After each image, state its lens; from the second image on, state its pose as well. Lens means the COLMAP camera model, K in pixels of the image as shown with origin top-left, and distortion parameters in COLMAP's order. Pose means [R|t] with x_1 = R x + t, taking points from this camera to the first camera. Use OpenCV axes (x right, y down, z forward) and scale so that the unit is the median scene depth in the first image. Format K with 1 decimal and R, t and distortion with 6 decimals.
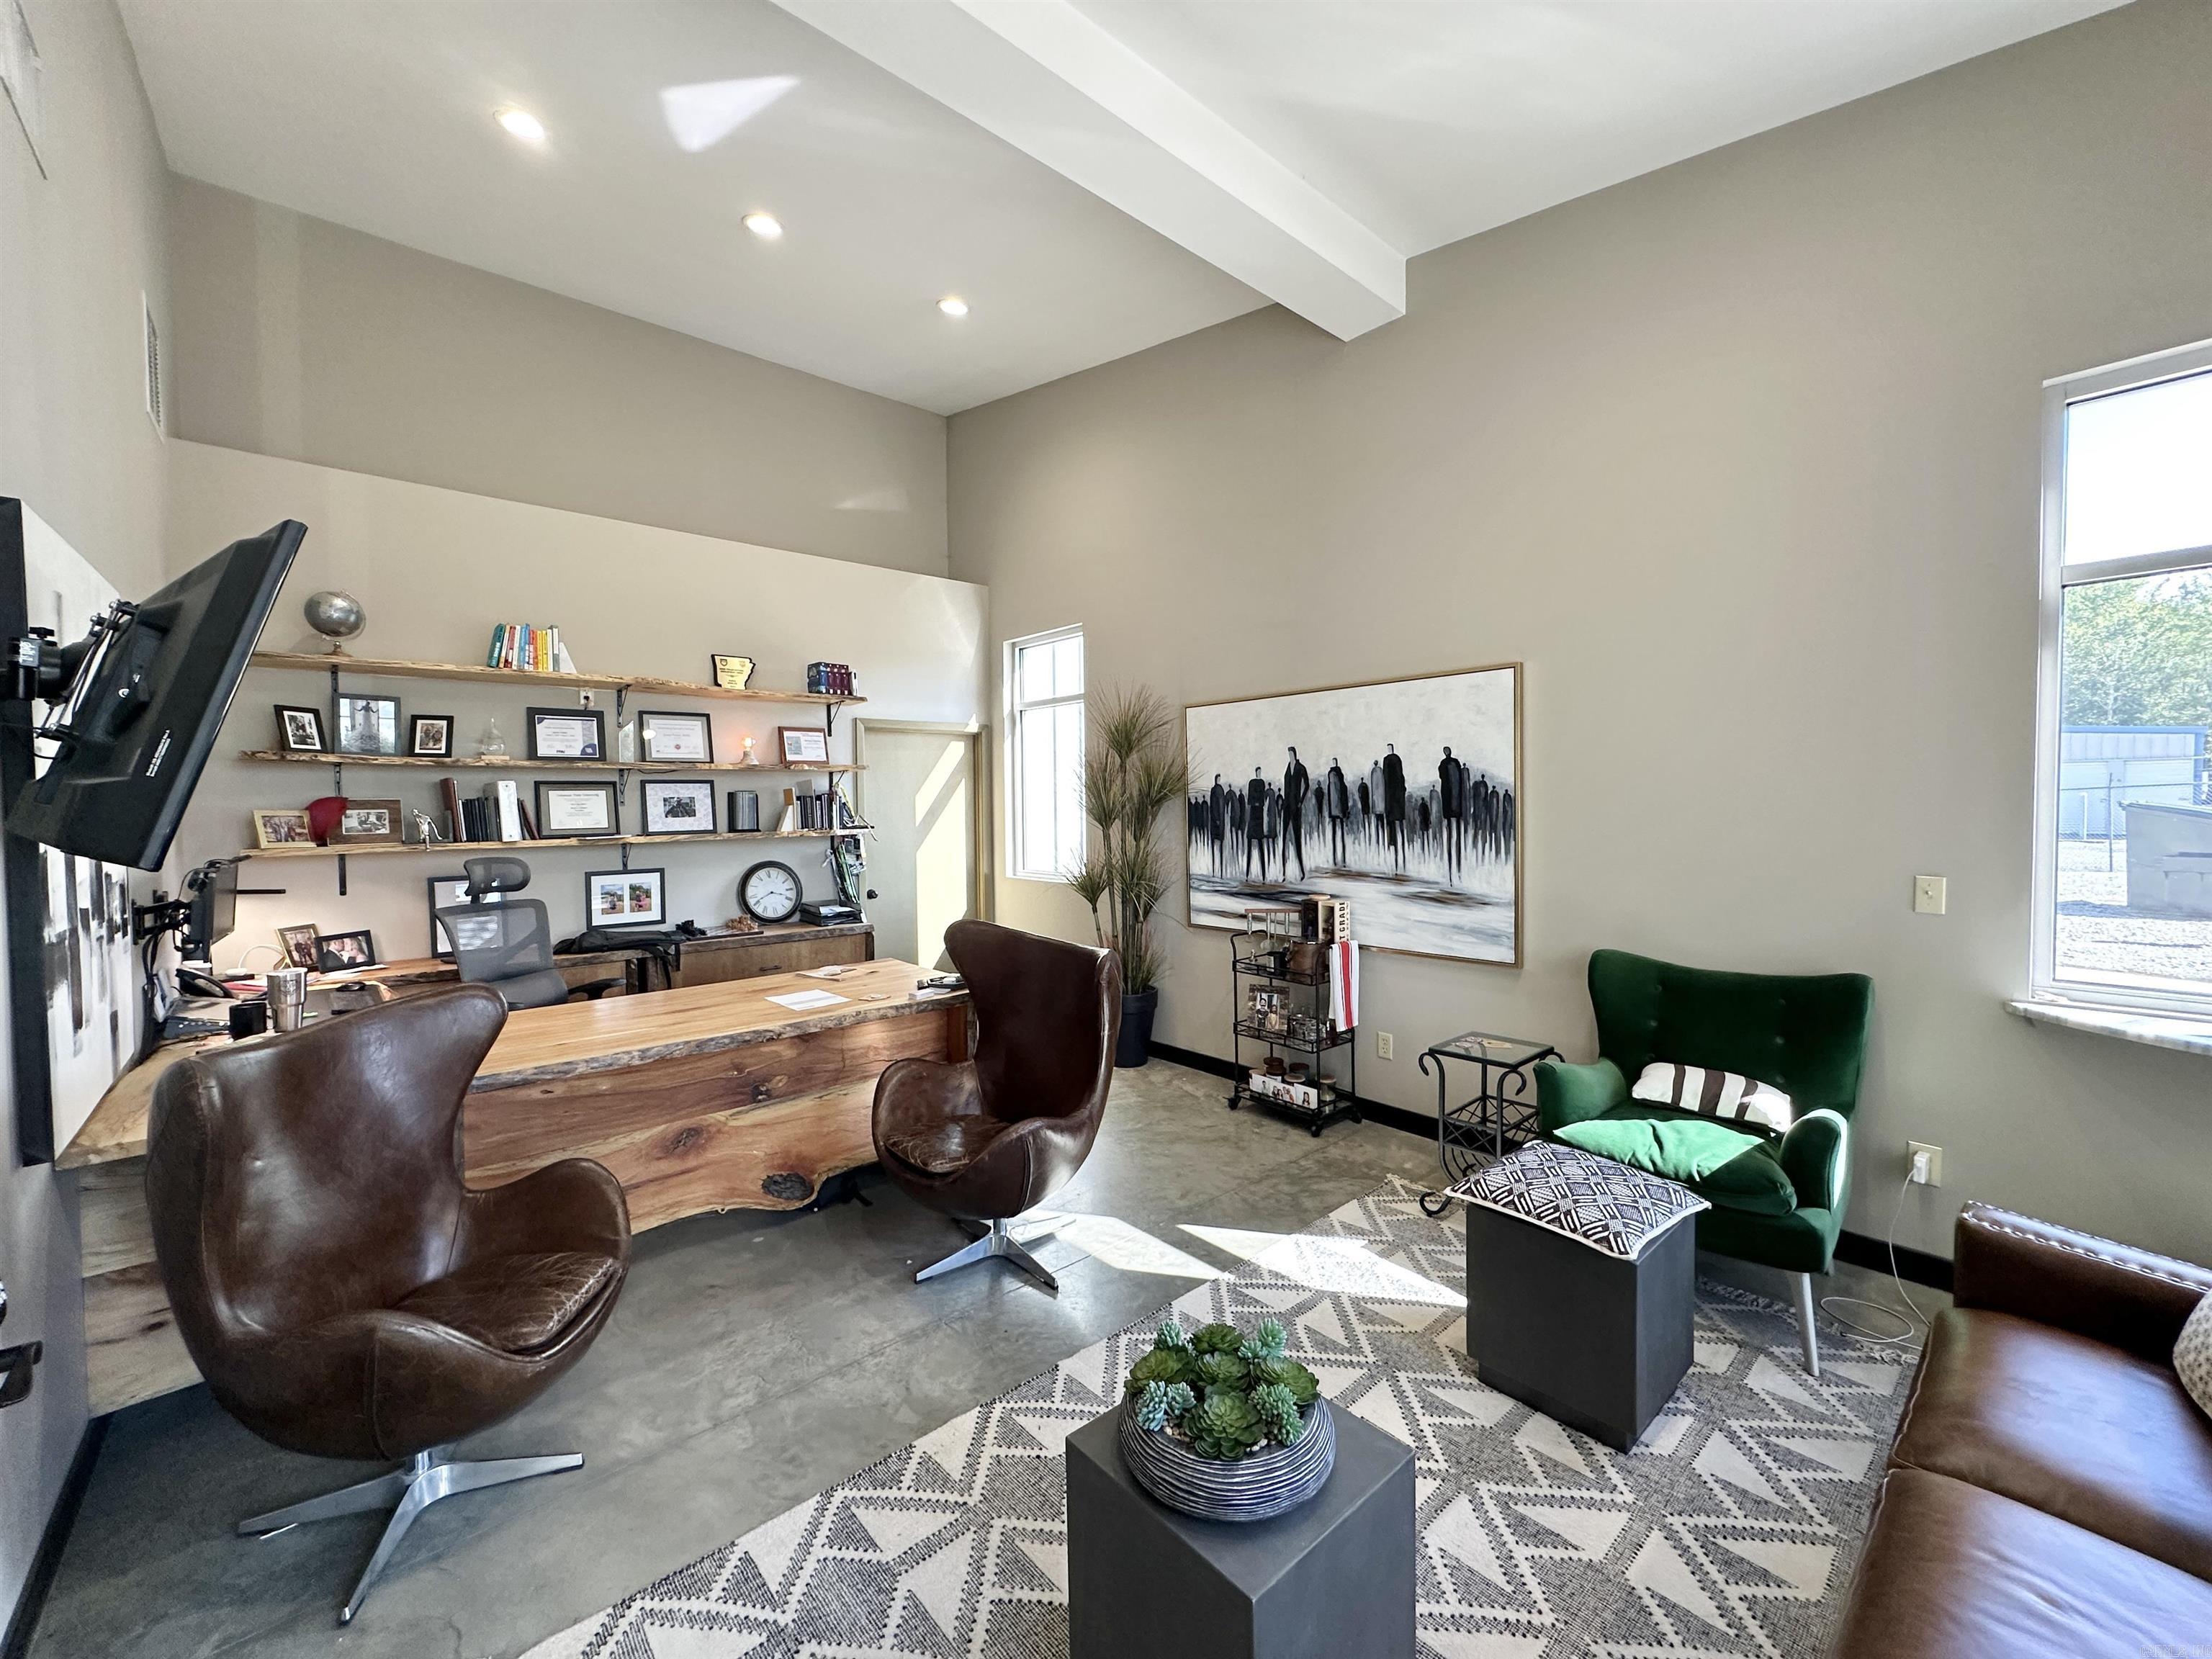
lens RADIAL K [[885.3, 0, 1099.5], [0, 885.3, 834.2], [0, 0, 1]] dist [-0.006711, -0.001743]
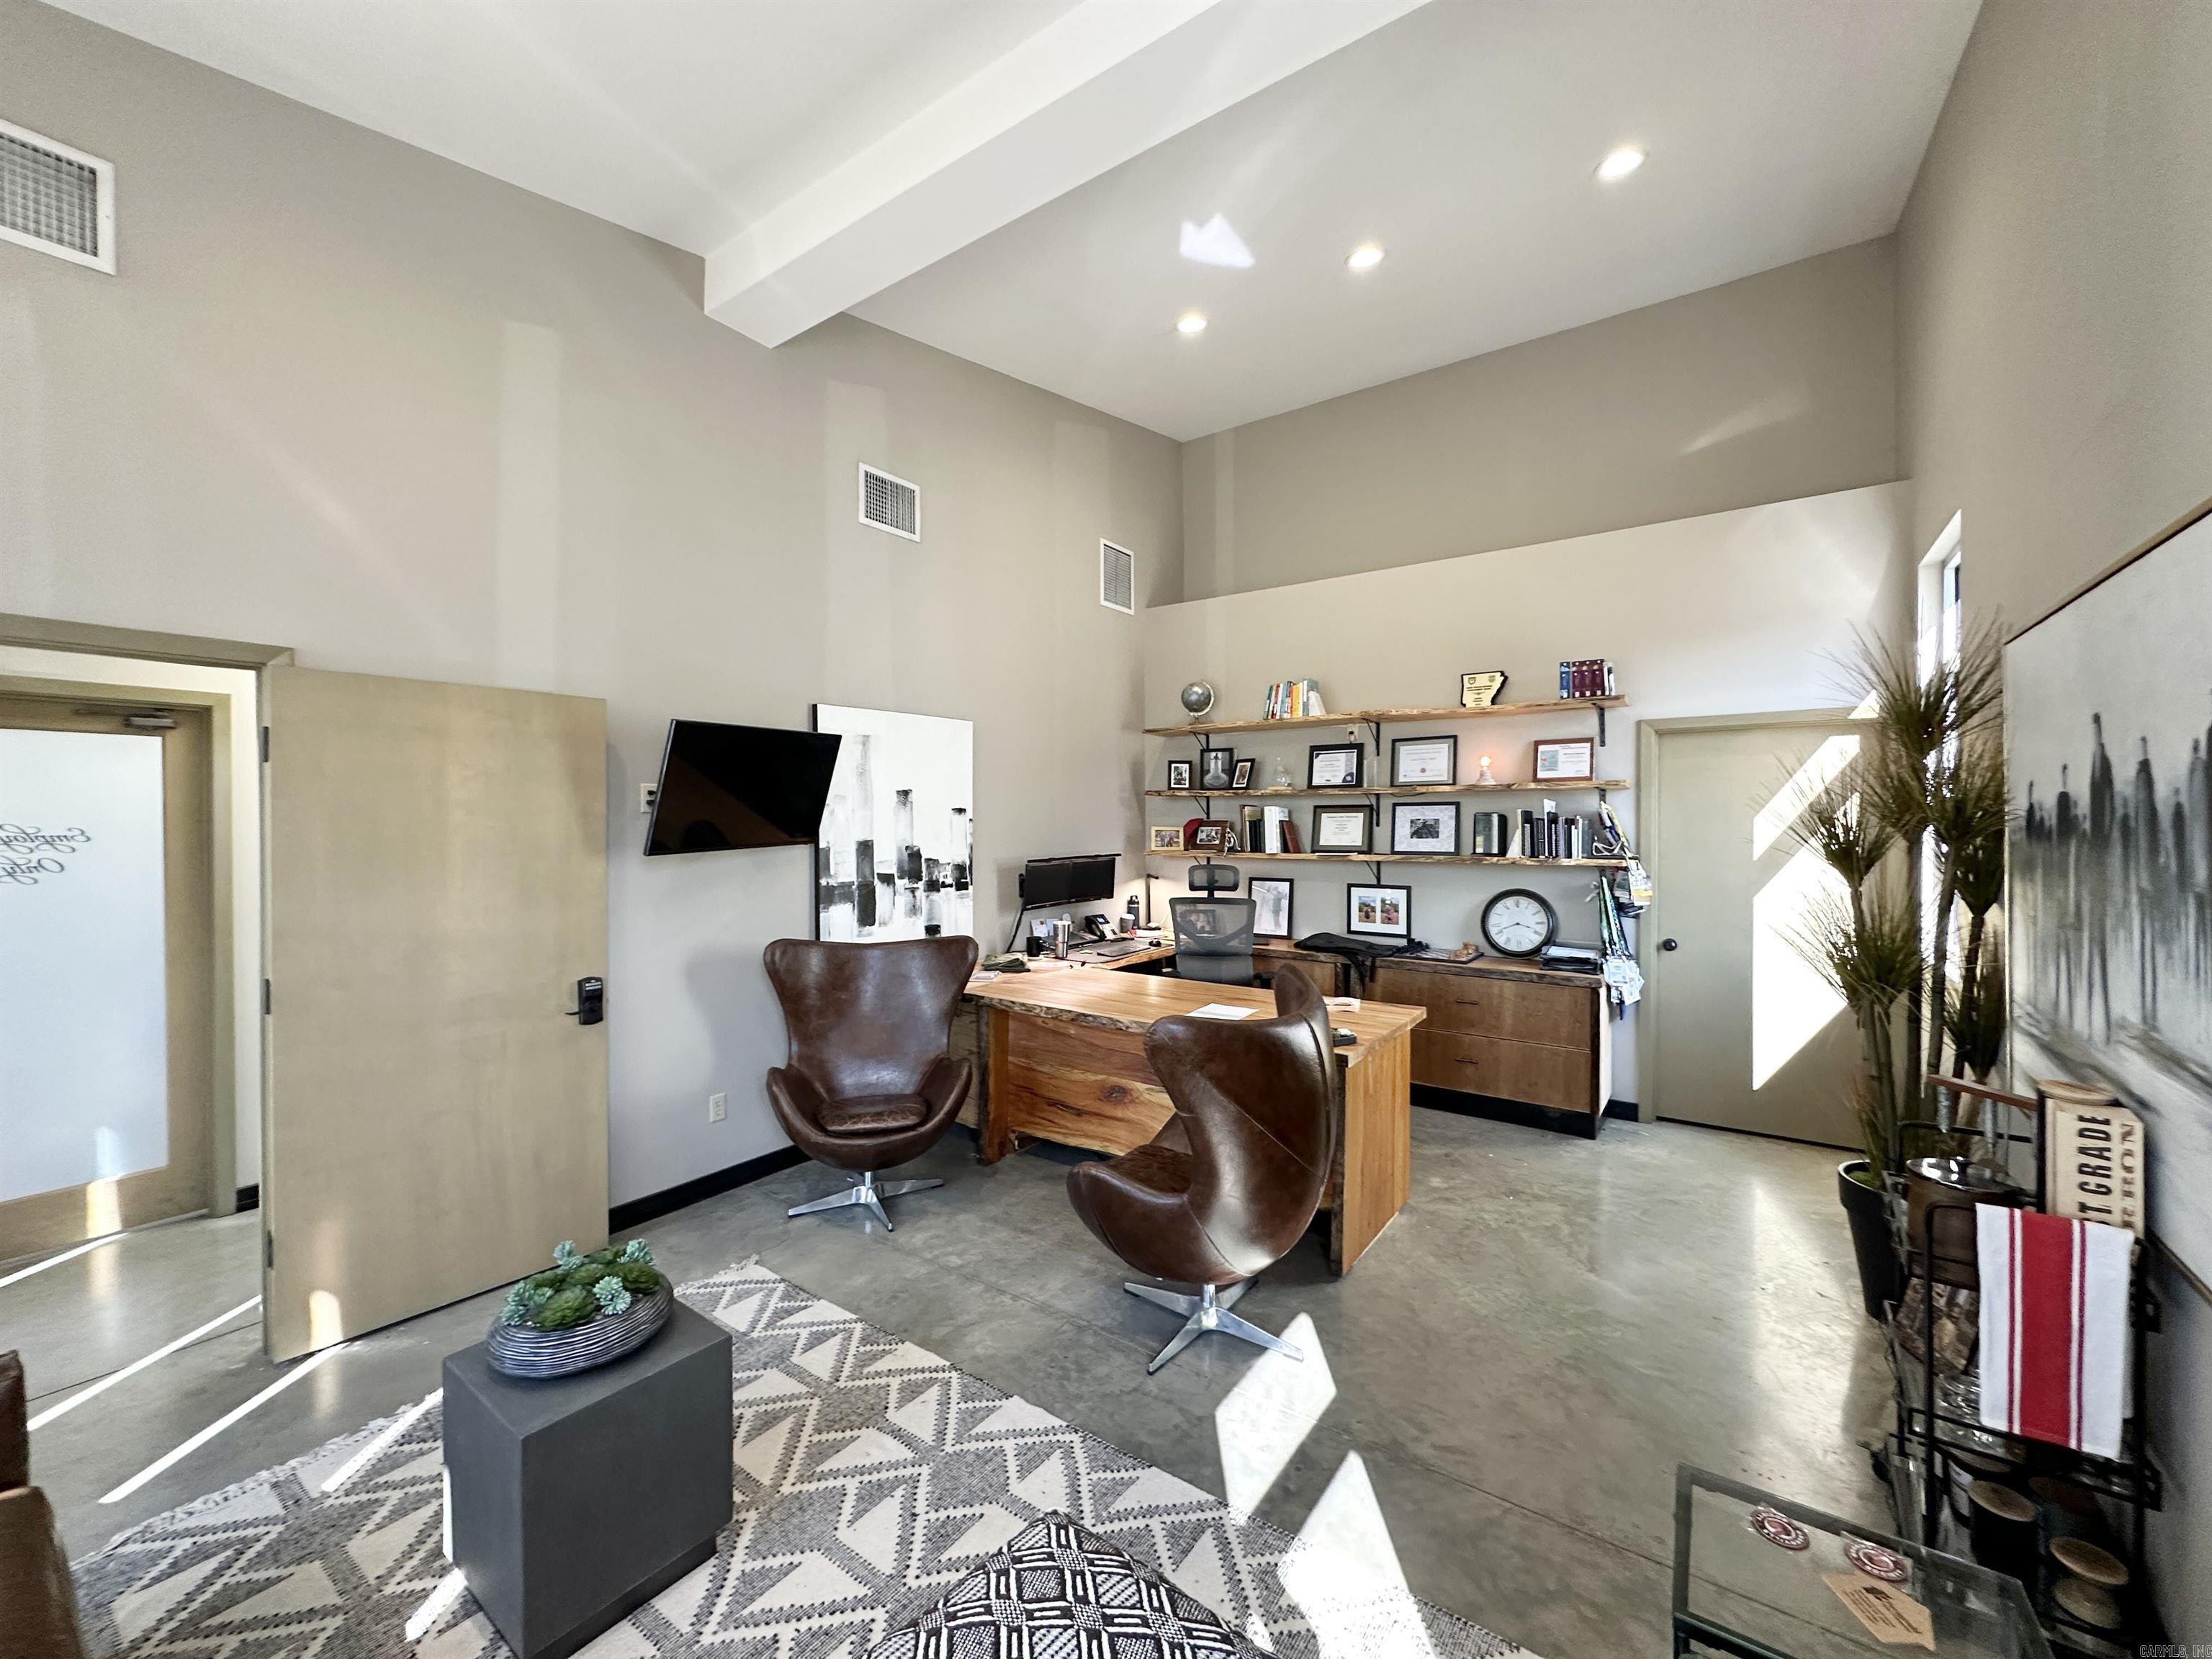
lens RADIAL K [[885.3, 0, 1102.0], [0, 885.3, 820.0], [0, 0, 1]] dist [-0.006711, -0.001743]
pose [[0.216178, 0.010495, -0.976298, 0.479688], [-0.035786, 0.999355, 0.002819, -0.031952], [0.975698, 0.034328, 0.216414, 0.432291]]
